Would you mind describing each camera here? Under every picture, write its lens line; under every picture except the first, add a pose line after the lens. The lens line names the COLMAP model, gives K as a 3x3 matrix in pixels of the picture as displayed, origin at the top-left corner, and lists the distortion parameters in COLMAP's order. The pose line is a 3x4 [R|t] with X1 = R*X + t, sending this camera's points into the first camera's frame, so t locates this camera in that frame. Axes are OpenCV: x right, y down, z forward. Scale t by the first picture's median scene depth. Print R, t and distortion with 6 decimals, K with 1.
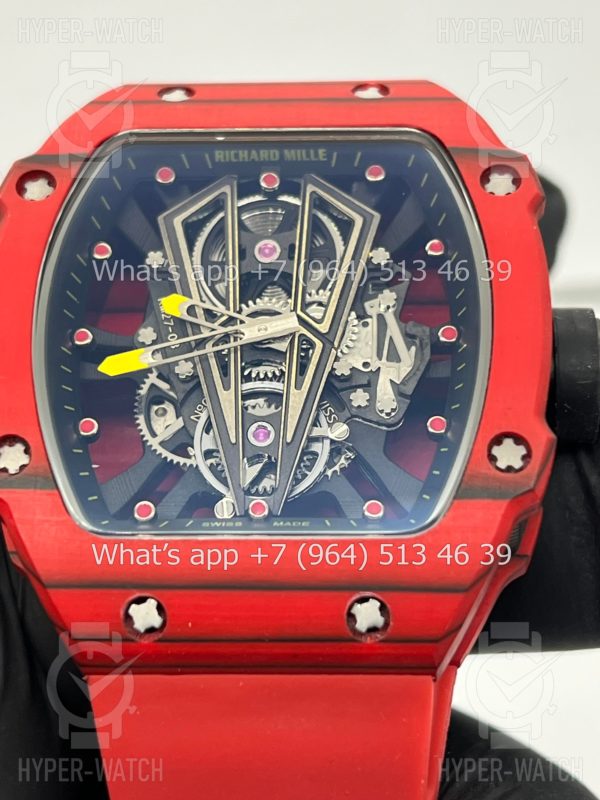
lens RADIAL K [[1882.6, 0, 299.2], [0, 1882.6, 403.0], [0, 0, 1]] dist [0.233950, 0.000000]
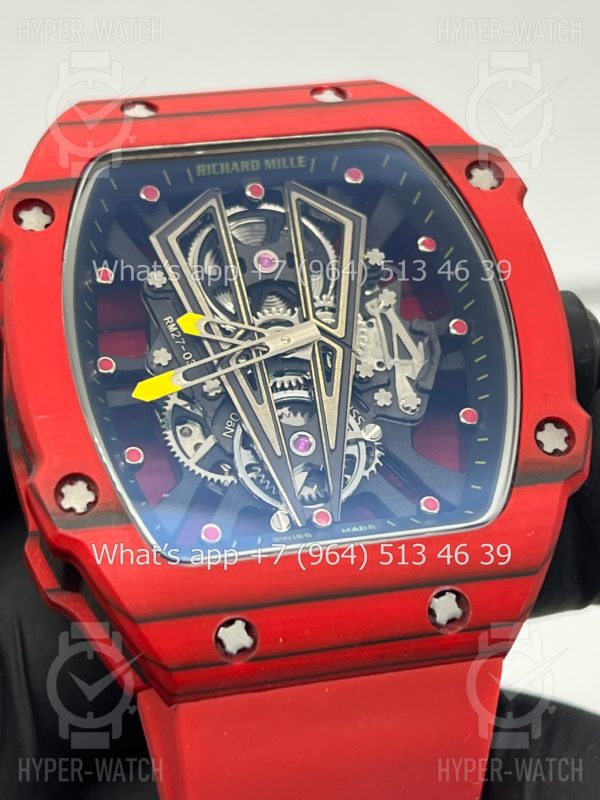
lens RADIAL K [[1882.6, 0, 301.2], [0, 1882.6, 402.1], [0, 0, 1]] dist [0.233950, 0.000000]
pose [[0.959859, -0.104578, 0.260259, -0.276587], [0.097343, 0.994424, 0.040574, -0.046027], [-0.263051, -0.013611, 0.964686, 0.021625]]
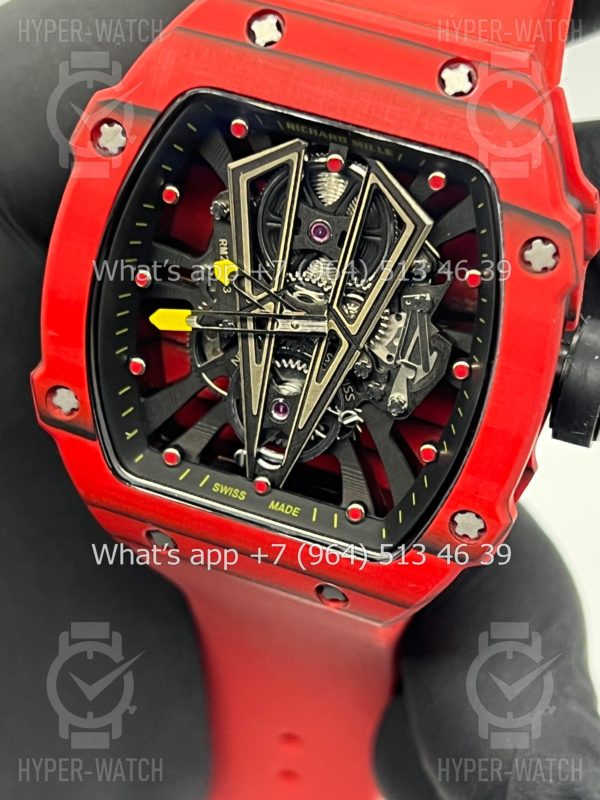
lens RADIAL K [[1882.6, 0, 293.0], [0, 1882.6, 397.3], [0, 0, 1]] dist [0.233950, 0.000000]
pose [[0.956894, 0.247651, -0.151730, 0.153353], [-0.068522, 0.700174, 0.710677, -0.776174], [0.282238, -0.669646, 0.686962, 0.225361]]
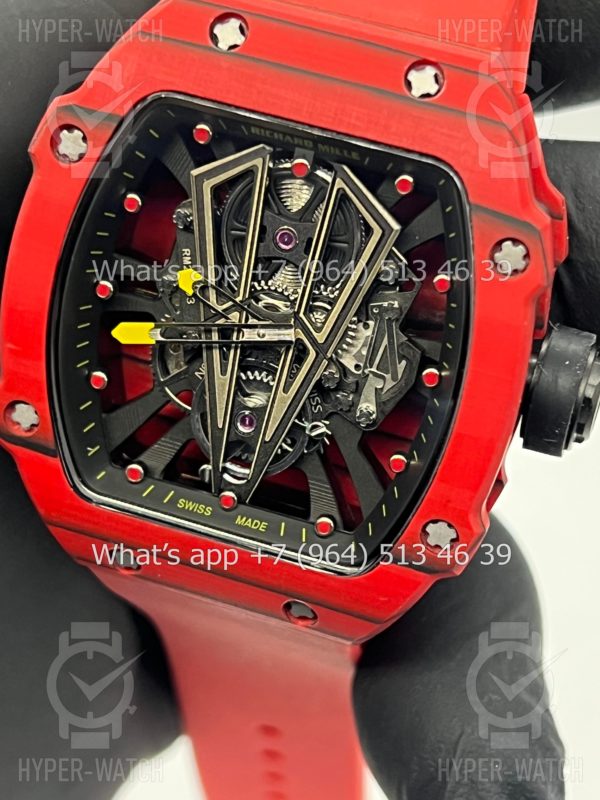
lens RADIAL K [[1882.6, 0, 302.3], [0, 1882.6, 400.4], [0, 0, 1]] dist [0.233950, 0.000000]
pose [[0.965009, 0.231359, -0.123414, 0.142050], [-0.087488, 0.727767, 0.680221, -0.733348], [0.247192, -0.645622, 0.722543, 0.211526]]
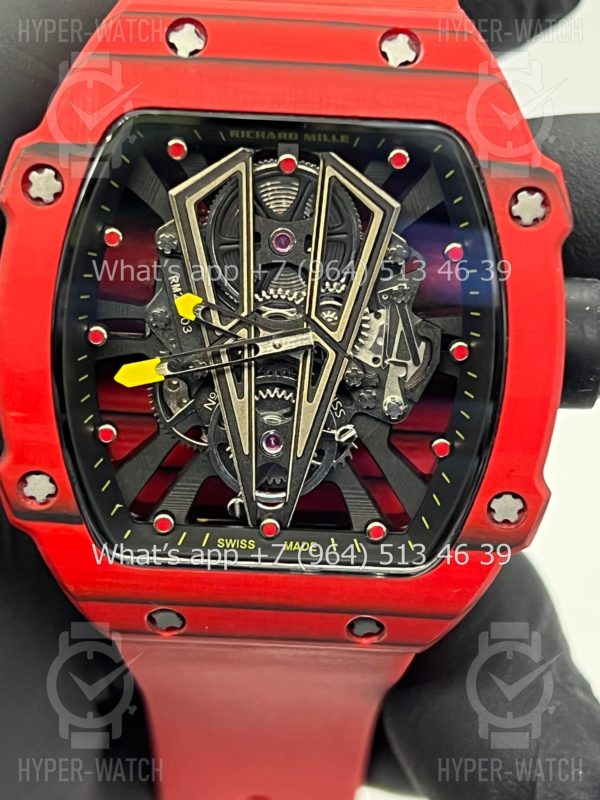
lens RADIAL K [[1882.6, 0, 300.4], [0, 1882.6, 396.7], [0, 0, 1]] dist [0.233950, 0.000000]
pose [[0.997645, 0.014957, 0.066936, -0.073852], [-0.053177, 0.785040, 0.617159, -0.636960], [-0.043316, -0.619265, 0.783986, 0.189999]]
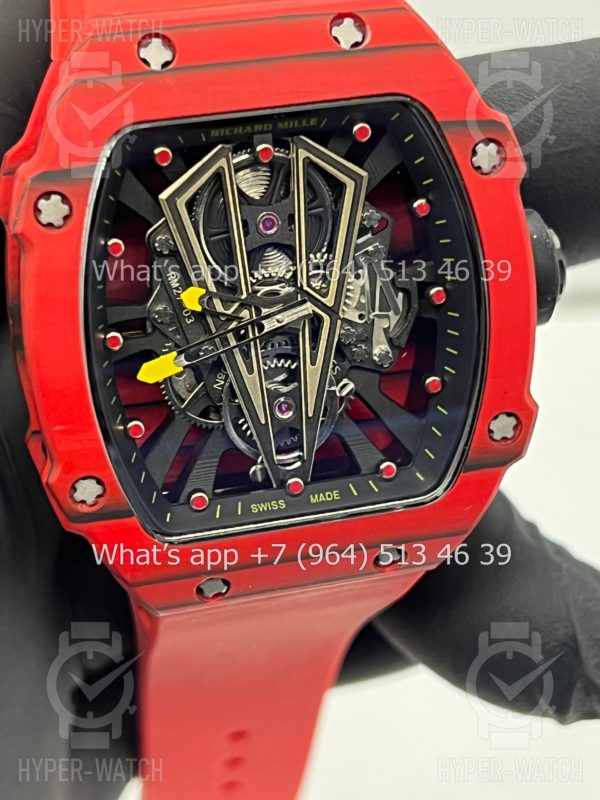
lens RADIAL K [[1882.6, 0, 303.5], [0, 1882.6, 396.6], [0, 0, 1]] dist [0.233950, 0.000000]
pose [[0.949275, -0.172969, 0.262600, -0.299992], [-0.038556, 0.764789, 0.643126, -0.704898], [-0.312074, -0.620629, 0.719326, 0.179731]]
